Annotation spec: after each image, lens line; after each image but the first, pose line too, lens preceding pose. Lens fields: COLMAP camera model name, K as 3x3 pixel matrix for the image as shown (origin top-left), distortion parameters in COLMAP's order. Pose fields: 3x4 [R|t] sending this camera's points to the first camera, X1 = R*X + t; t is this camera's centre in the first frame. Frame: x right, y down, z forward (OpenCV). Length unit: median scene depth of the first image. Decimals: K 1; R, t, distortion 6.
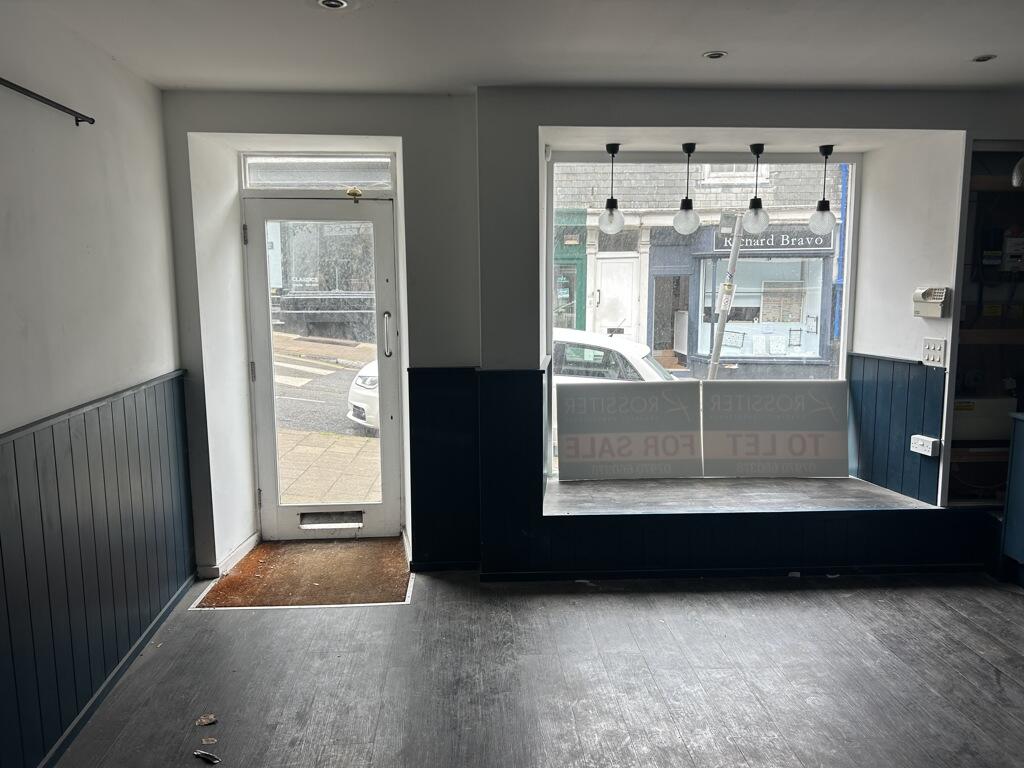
lens RADIAL K [[771.7, 0, 512.0], [0, 771.7, 384.0], [0, 0, 1]] dist [0.085212, -0.154169]
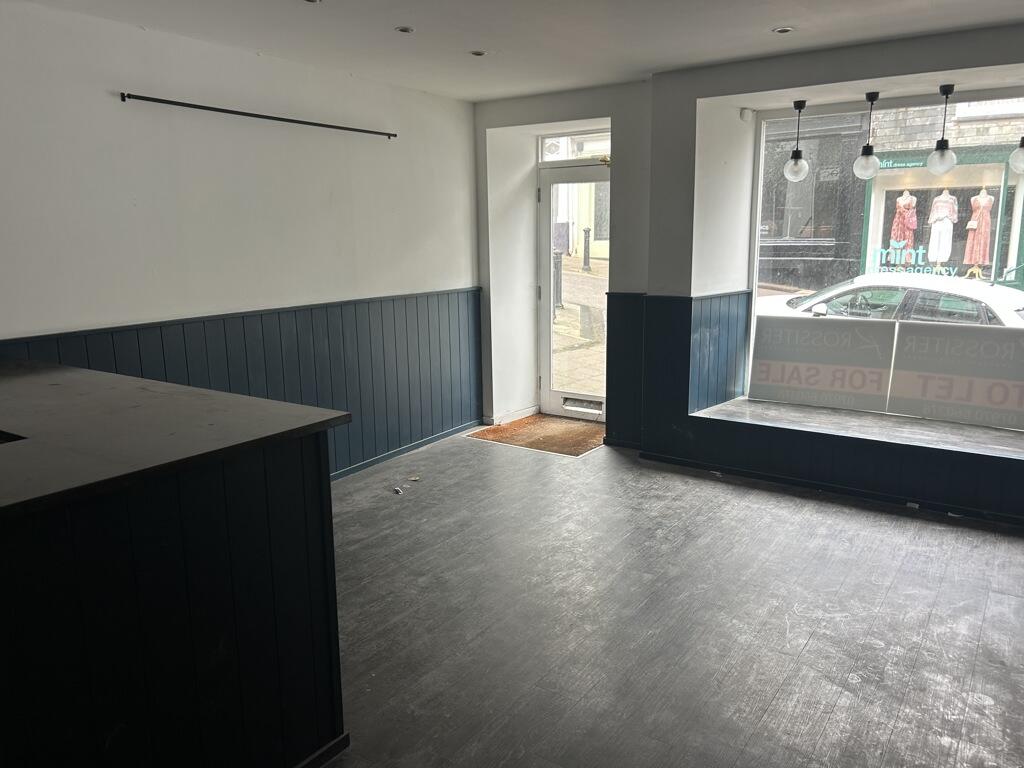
lens RADIAL K [[732.1, 0, 512.0], [0, 732.1, 384.0], [0, 0, 1]] dist [0.005343, -0.002574]
pose [[0.783747, 0.117344, -0.609895, 0.467310], [-0.075664, 0.992715, 0.093766, 0.027396], [0.616454, -0.027342, 0.786916, -0.093811]]
